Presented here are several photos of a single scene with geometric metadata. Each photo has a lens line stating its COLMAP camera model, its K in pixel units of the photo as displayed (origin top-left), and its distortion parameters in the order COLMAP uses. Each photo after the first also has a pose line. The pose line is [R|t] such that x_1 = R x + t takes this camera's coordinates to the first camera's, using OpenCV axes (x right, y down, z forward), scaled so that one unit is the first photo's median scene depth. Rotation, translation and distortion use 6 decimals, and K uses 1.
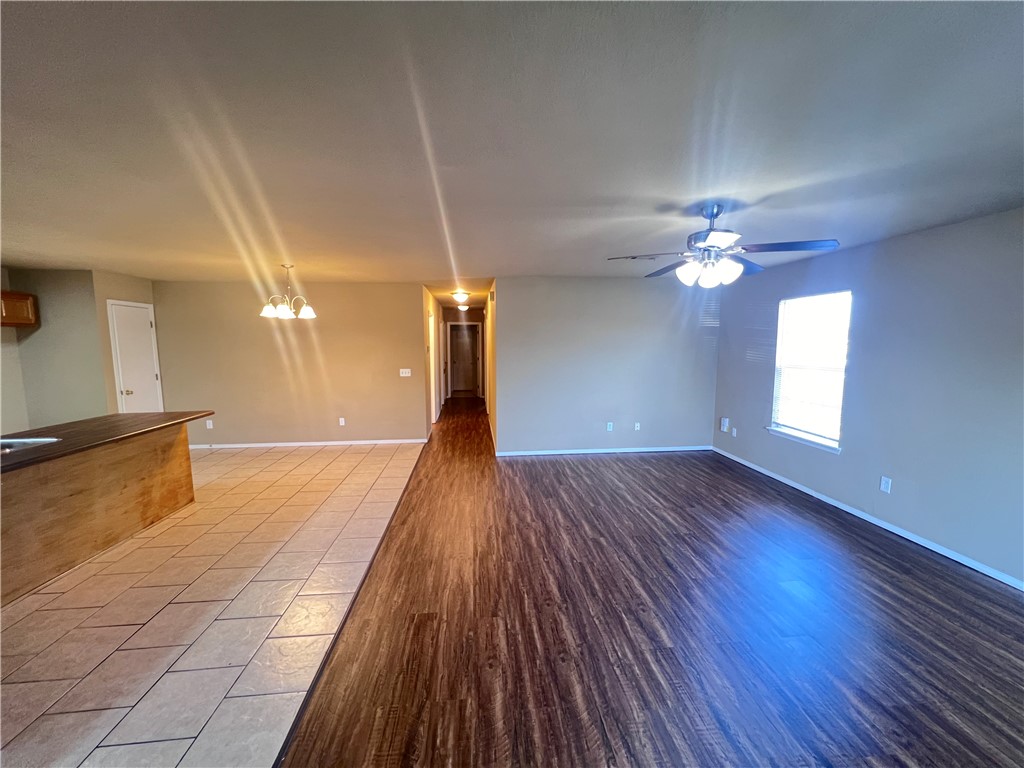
lens RADIAL K [[409.1, 0, 514.9], [0, 409.1, 381.8], [0, 0, 1]] dist [0.000279, -0.000441]
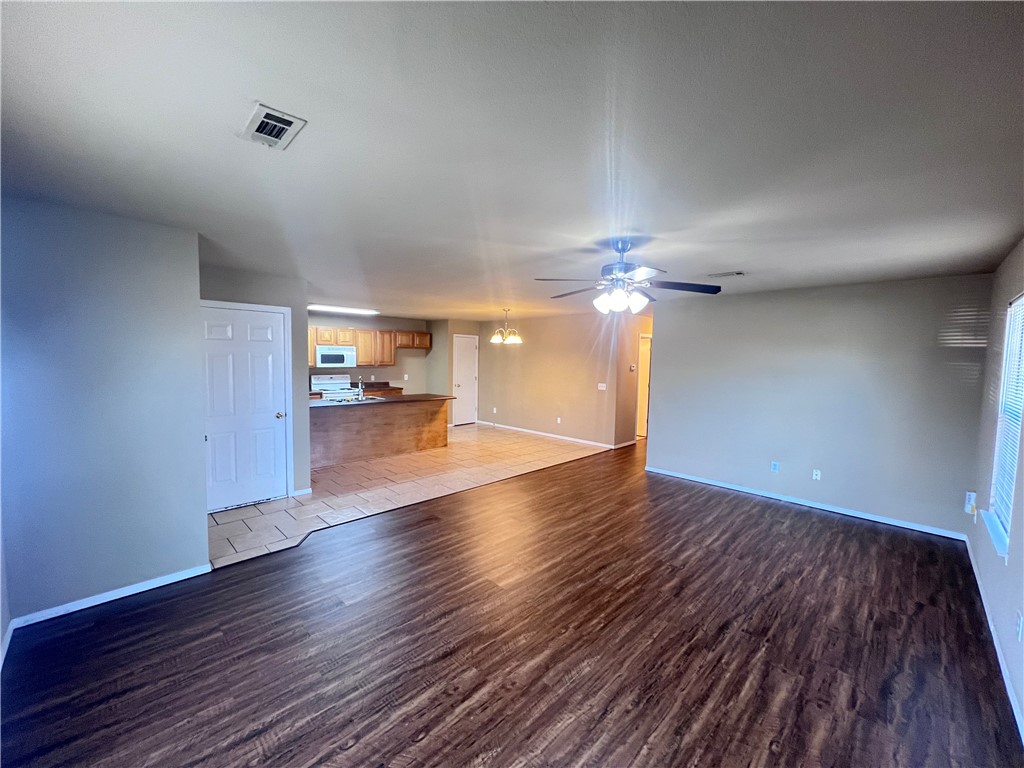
lens RADIAL K [[409.1, 0, 515.3], [0, 409.1, 382.9], [0, 0, 1]] dist [0.000279, -0.000441]
pose [[0.638212, 0.062758, -0.767299, 0.835668], [-0.097396, 0.995246, 0.000391, -0.015768], [0.763675, 0.074482, 0.641290, 0.071390]]
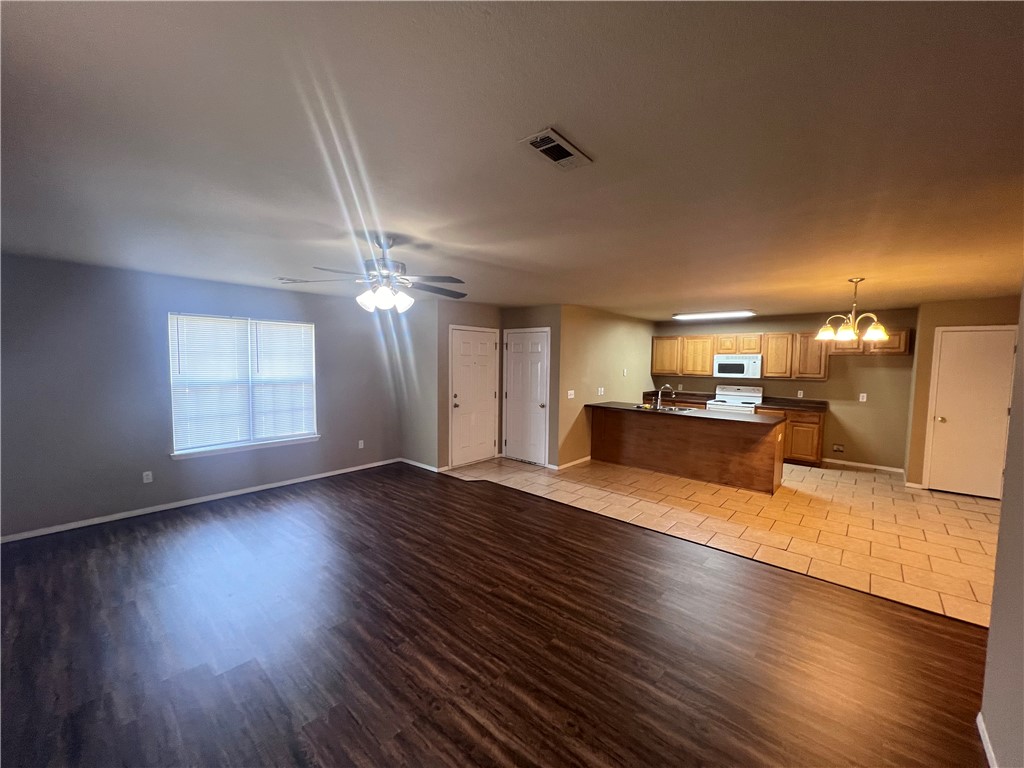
lens RADIAL K [[413.0, 0, 514.9], [0, 413.0, 382.6], [0, 0, 1]] dist [-0.009675, 0.000099]
pose [[-0.734774, 0.029692, -0.677662, 0.690327], [-0.081555, 0.987927, 0.131714, -0.158429], [0.673392, 0.152046, -0.723482, 1.467876]]
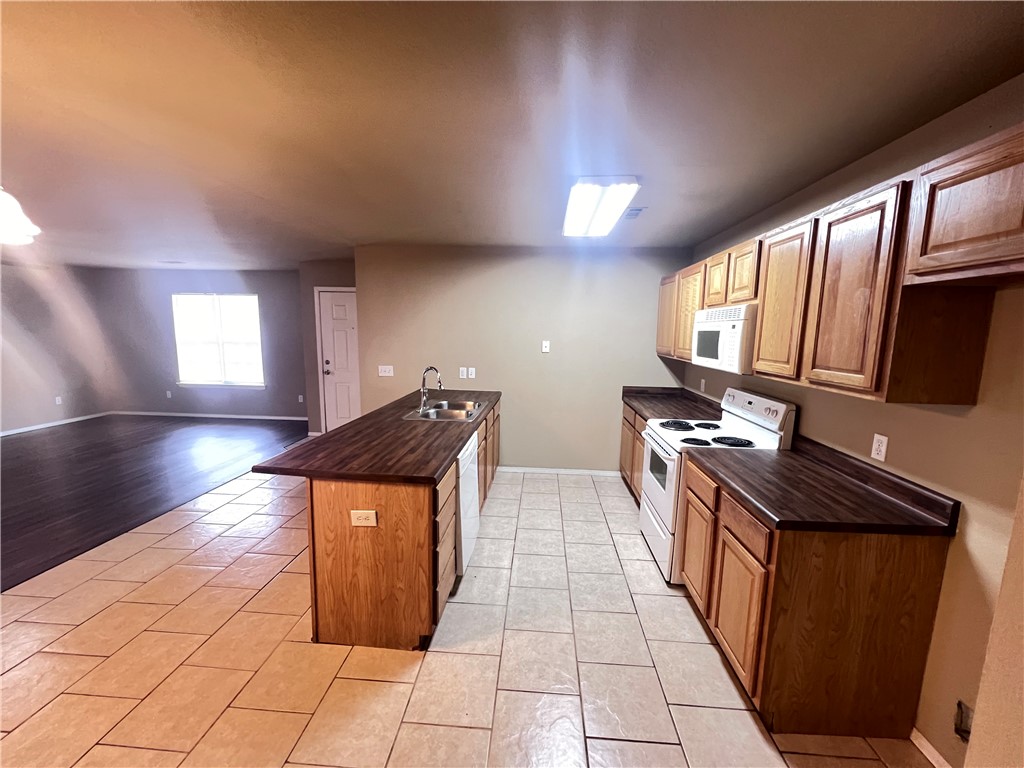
lens RADIAL K [[409.1, 0, 514.0], [0, 409.1, 388.5], [0, 0, 1]] dist [0.000279, -0.000441]
pose [[-0.985403, -0.042063, 0.164958, -1.223769], [-0.001025, 0.970443, 0.241329, -0.150383], [-0.170233, 0.237638, -0.956321, 1.520843]]
